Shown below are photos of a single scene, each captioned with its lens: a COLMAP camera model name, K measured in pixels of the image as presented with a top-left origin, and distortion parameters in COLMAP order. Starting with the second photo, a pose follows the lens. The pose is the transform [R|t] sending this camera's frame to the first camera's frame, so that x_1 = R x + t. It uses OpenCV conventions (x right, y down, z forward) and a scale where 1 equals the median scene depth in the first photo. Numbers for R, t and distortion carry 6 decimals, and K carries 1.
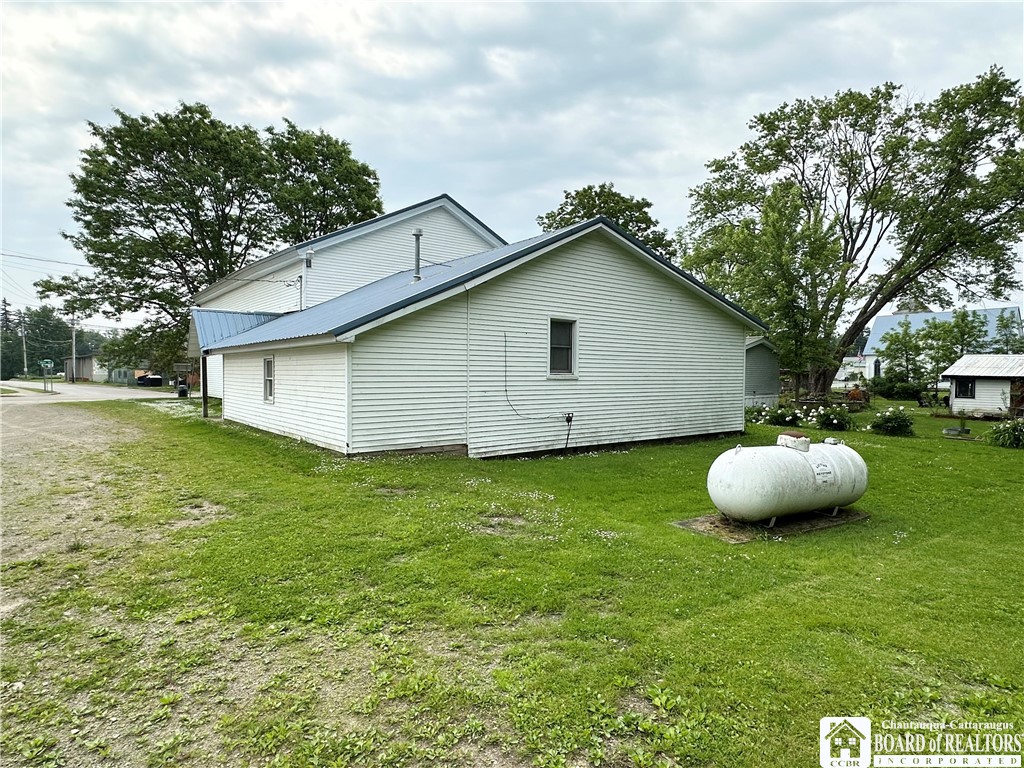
lens RADIAL K [[582.7, 0, 512.0], [0, 582.7, 384.0], [0, 0, 1]] dist [0.047023, -0.011424]
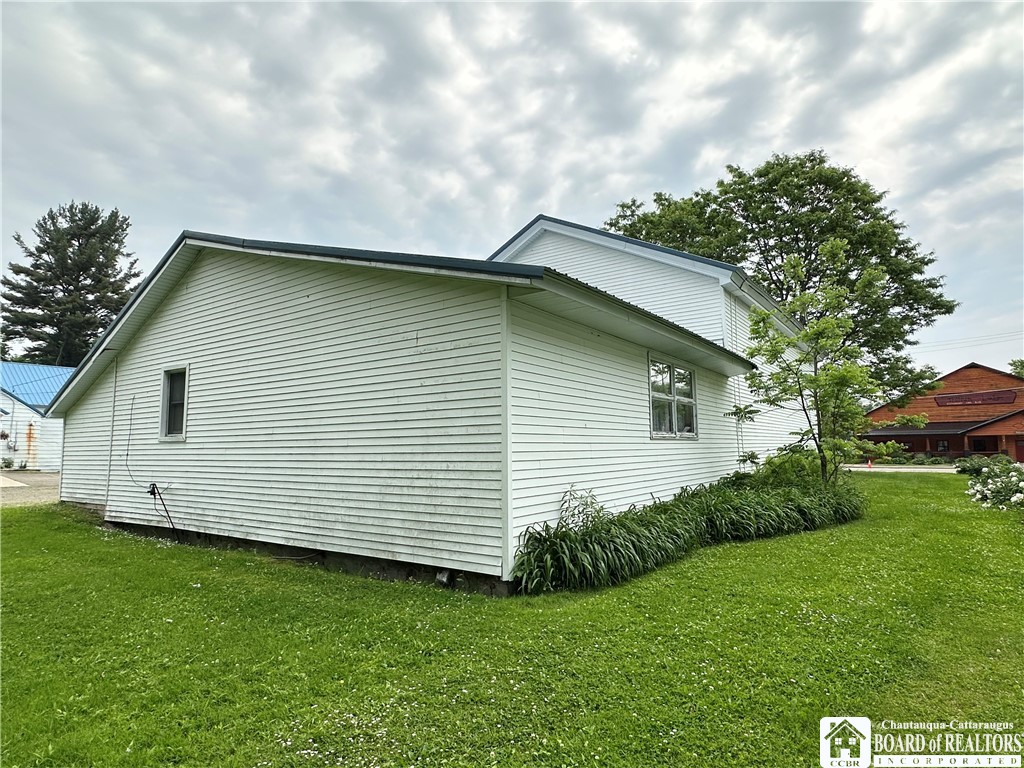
lens RADIAL K [[582.7, 0, 512.0], [0, 582.7, 384.0], [0, 0, 1]] dist [0.047023, -0.011424]
pose [[0.270199, -0.108837, -0.956633, 1.310058], [-0.008207, 0.993294, -0.115326, 0.003831], [0.962770, 0.039012, 0.267493, 1.583296]]
